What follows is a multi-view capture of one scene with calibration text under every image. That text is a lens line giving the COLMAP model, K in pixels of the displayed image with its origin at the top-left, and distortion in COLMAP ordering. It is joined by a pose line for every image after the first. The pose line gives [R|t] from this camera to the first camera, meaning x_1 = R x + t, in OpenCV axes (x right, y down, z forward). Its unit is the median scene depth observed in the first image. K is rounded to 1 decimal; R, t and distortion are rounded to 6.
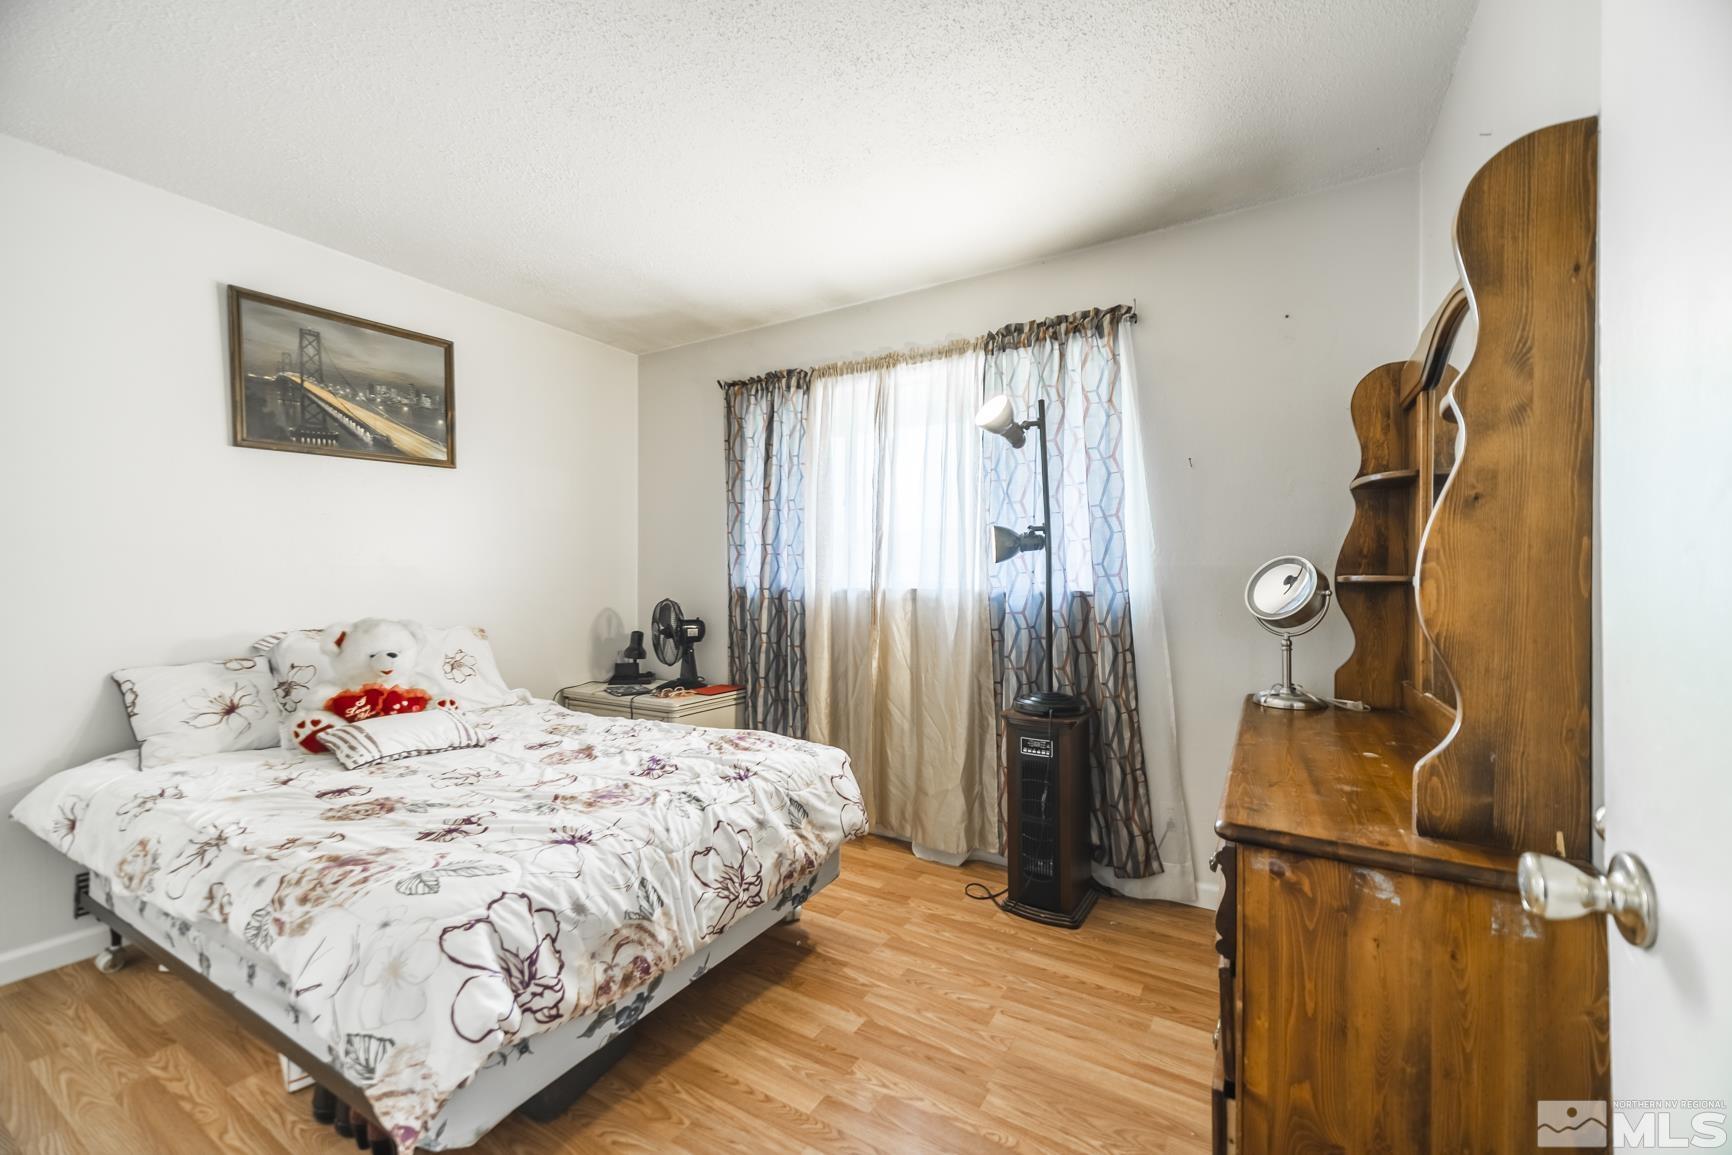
lens RADIAL K [[713.3, 0, 866.0], [0, 713.3, 577.5], [0, 0, 1]] dist [0.001009, 0.000207]
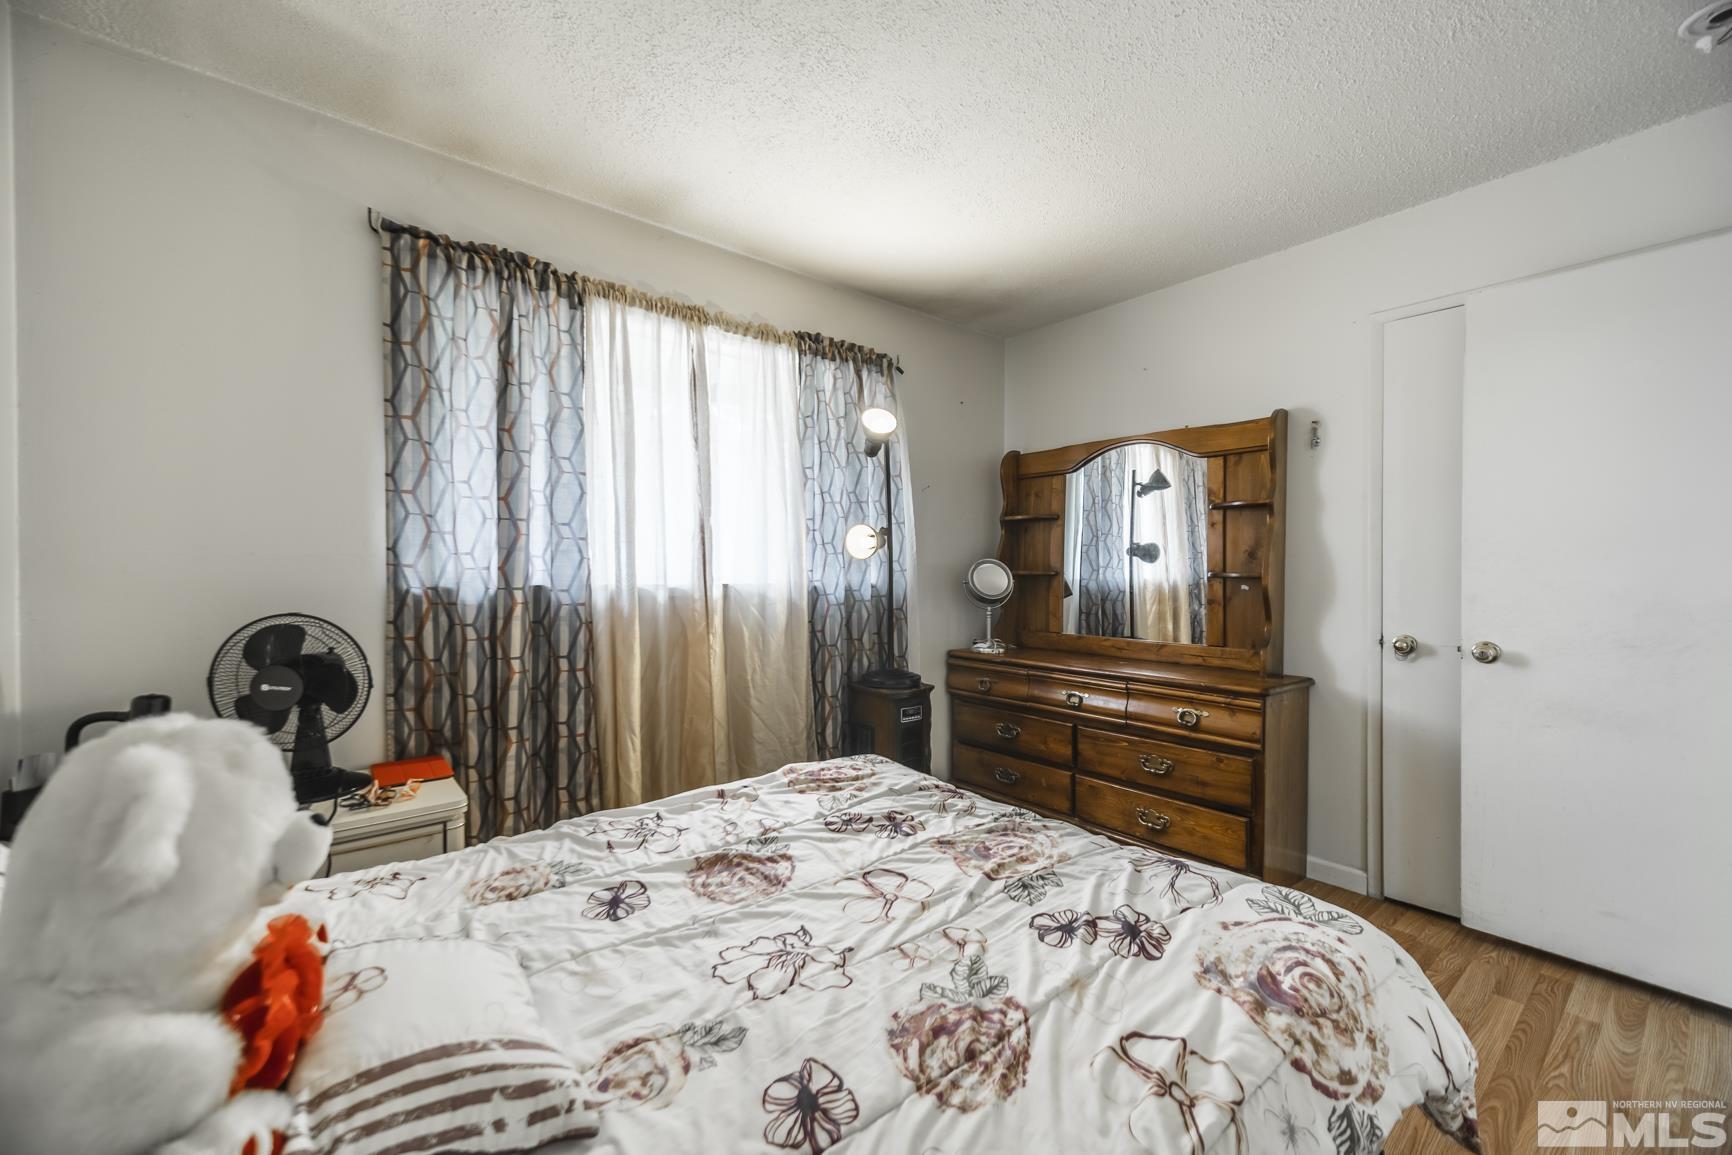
lens RADIAL K [[713.3, 0, 866.0], [0, 713.3, 577.5], [0, 0, 1]] dist [0.001009, 0.000207]
pose [[0.303591, -0.010222, 0.952748, -0.680614], [-0.005509, 0.999907, 0.012483, -0.004692], [-0.952787, -0.009038, 0.303506, 0.522979]]
